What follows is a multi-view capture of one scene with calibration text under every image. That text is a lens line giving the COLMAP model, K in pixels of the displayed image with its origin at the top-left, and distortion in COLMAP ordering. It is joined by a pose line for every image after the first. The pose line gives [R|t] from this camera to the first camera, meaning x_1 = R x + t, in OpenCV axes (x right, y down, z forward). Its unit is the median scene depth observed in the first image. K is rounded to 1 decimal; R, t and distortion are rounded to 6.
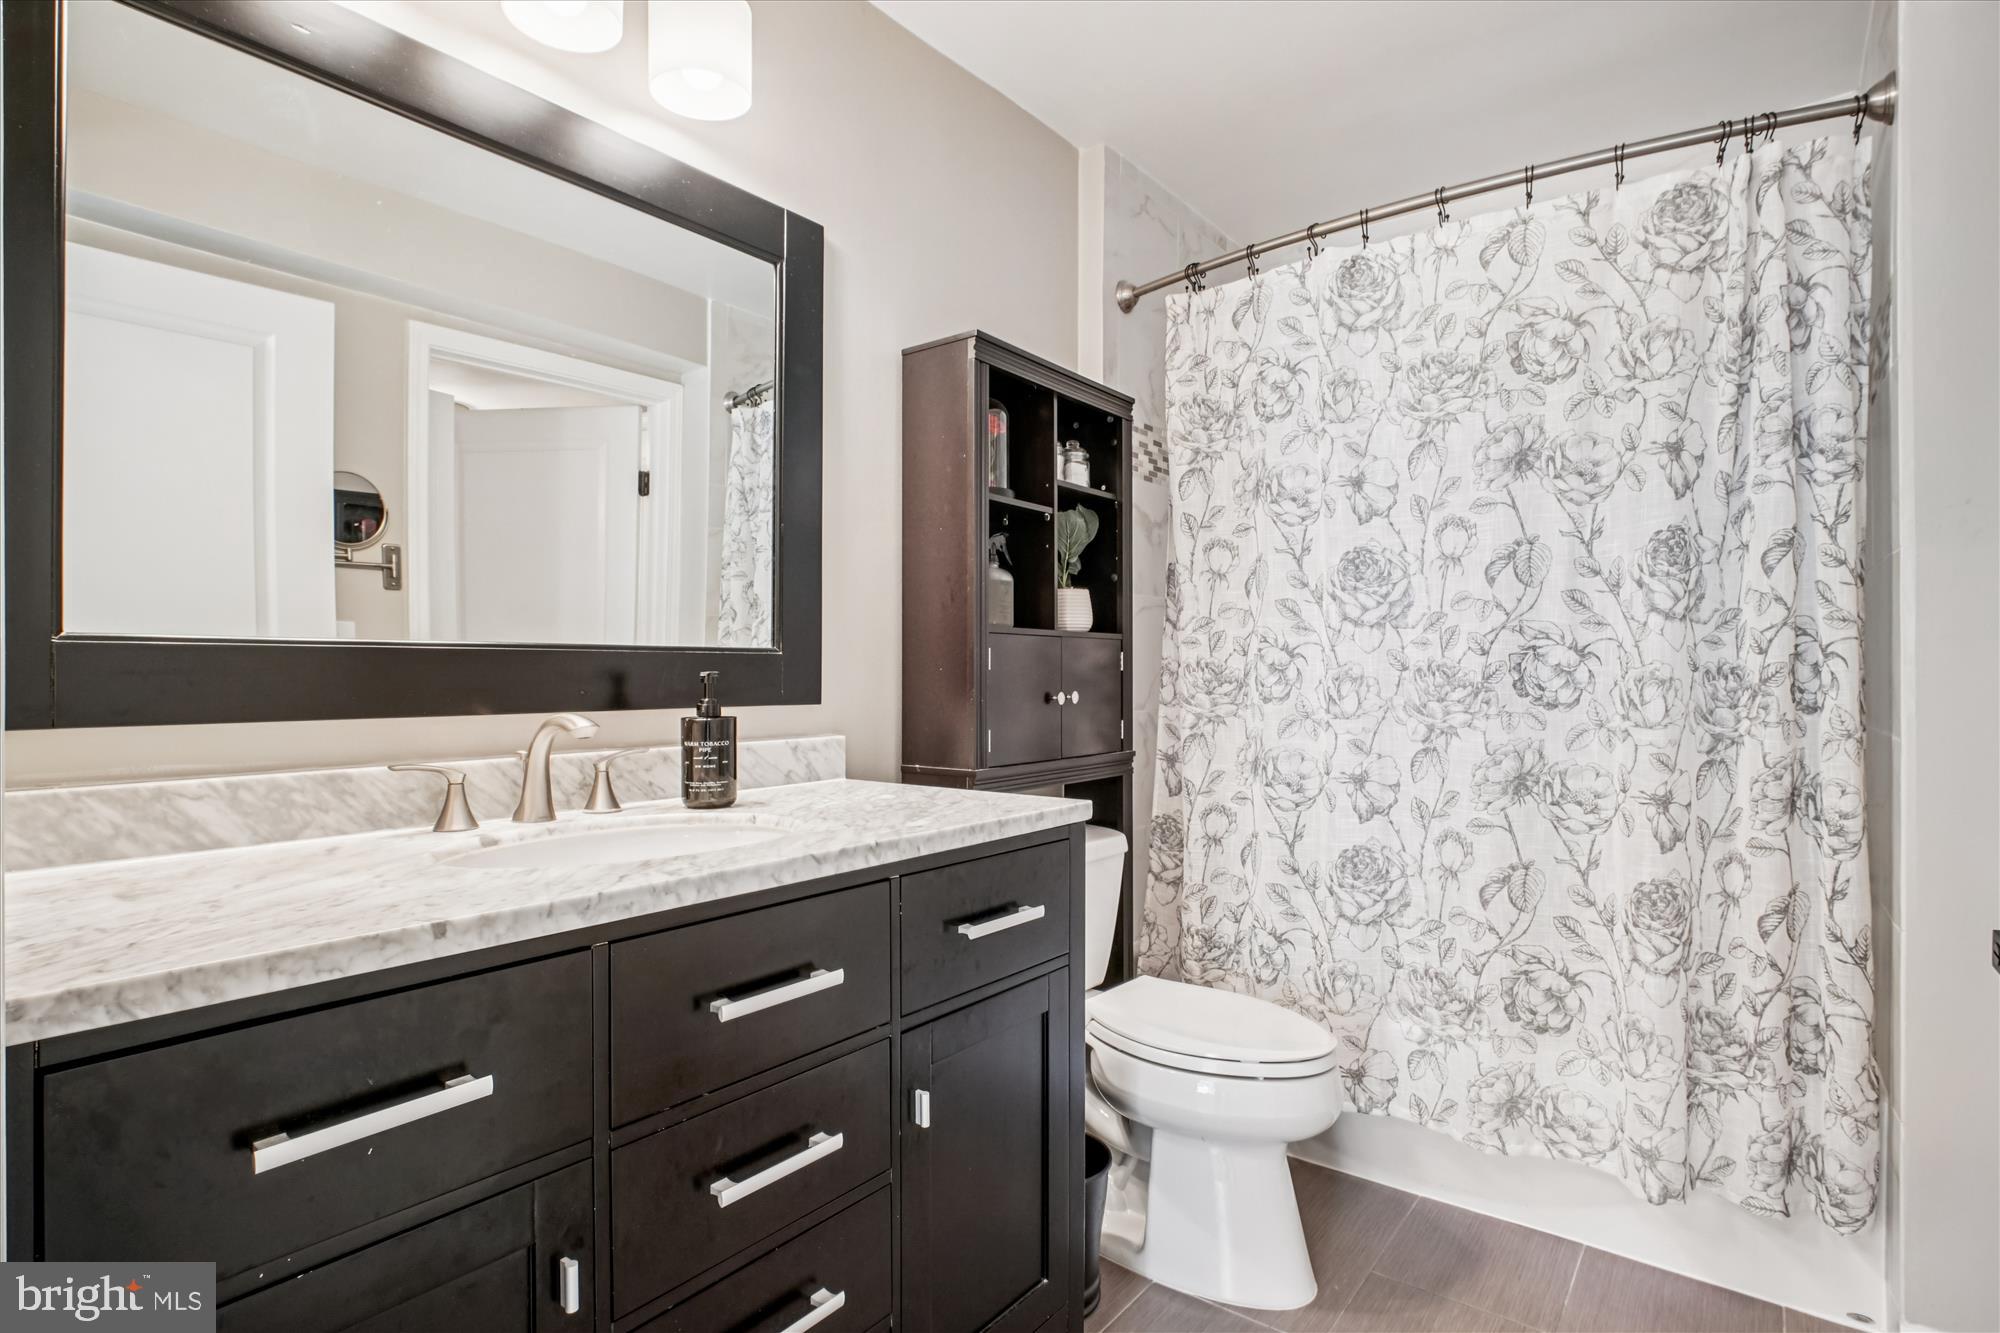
lens RADIAL K [[996.5, 0, 997.6], [0, 996.5, 650.3], [0, 0, 1]] dist [-0.020617, 0.000049]
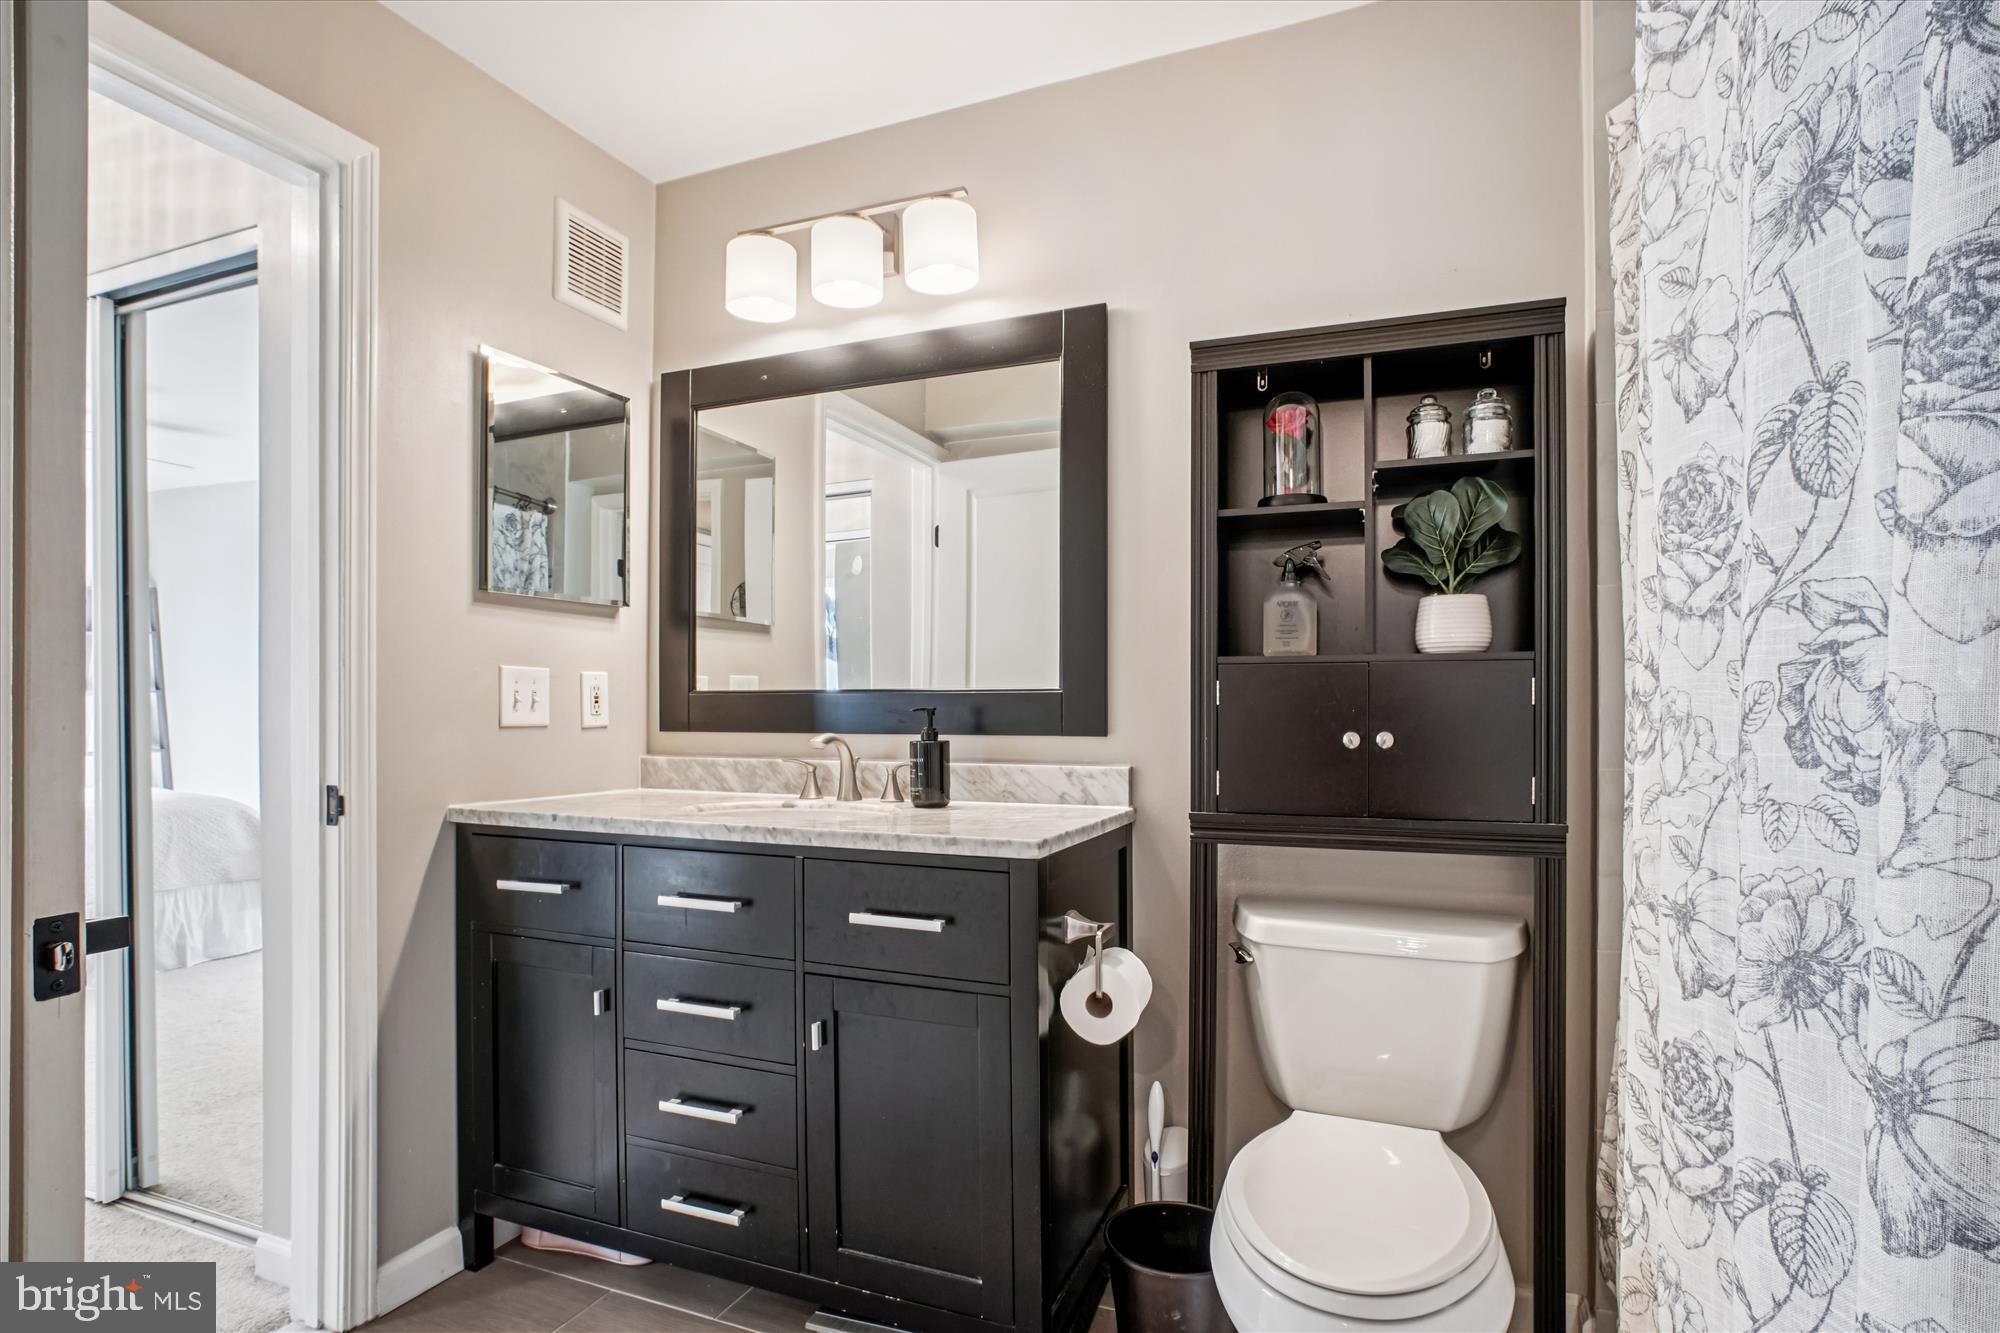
lens RADIAL K [[990.7, 0, 995.7], [0, 990.7, 682.9], [0, 0, 1]] dist [-0.056288, 0.021921]
pose [[0.281645, -0.023467, -0.959232, 0.826447], [0.021477, 0.999605, -0.018148, 0.012078], [0.959278, -0.015490, 0.282038, 0.569102]]
